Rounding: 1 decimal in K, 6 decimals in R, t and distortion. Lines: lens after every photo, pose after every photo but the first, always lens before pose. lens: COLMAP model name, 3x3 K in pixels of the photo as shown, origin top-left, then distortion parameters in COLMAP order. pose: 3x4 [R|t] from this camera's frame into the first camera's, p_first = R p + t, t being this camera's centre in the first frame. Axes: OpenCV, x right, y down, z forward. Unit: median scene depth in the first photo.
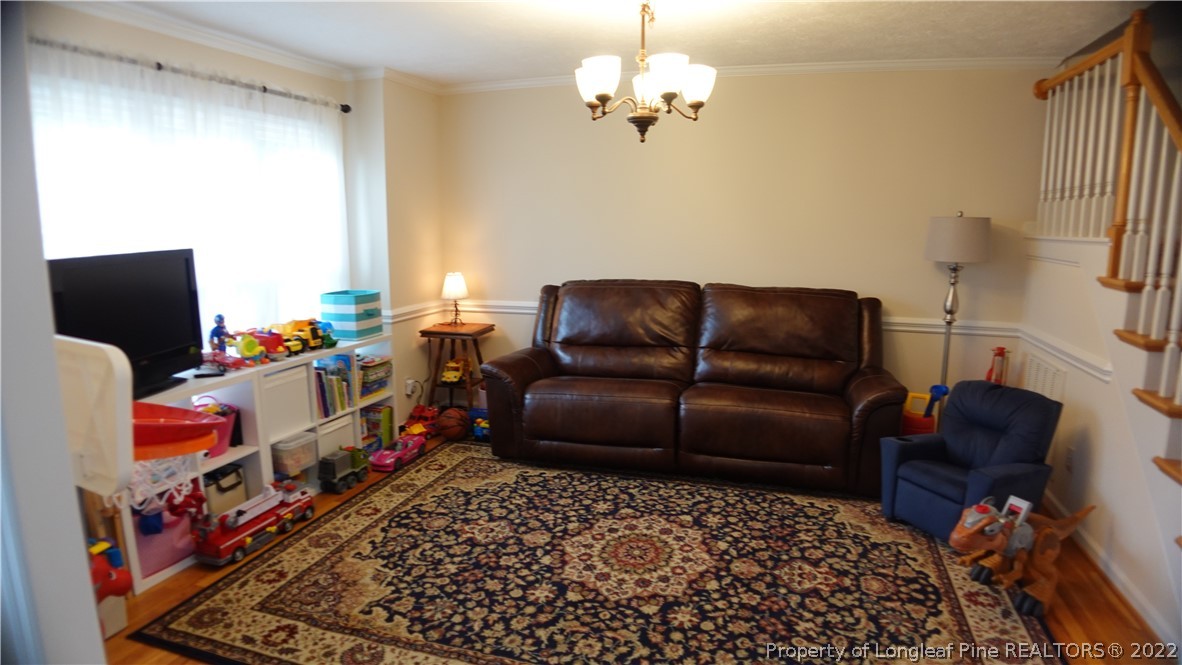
lens RADIAL K [[671.5, 0, 592.6], [0, 671.5, 330.5], [0, 0, 1]] dist [-0.094903, 0.020374]
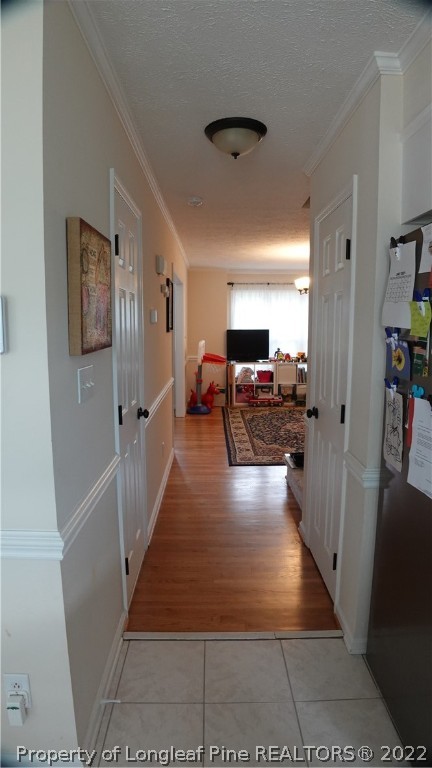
lens RADIAL K [[436.3, 0, 216.0], [0, 436.3, 384.0], [0, 0, 1]] dist [-0.094903, 0.020374]
pose [[0.298689, 0.125672, -0.946040, 1.753716], [-0.153941, 0.984655, 0.082199, 0.031676], [0.941853, 0.121082, 0.313452, -0.082099]]
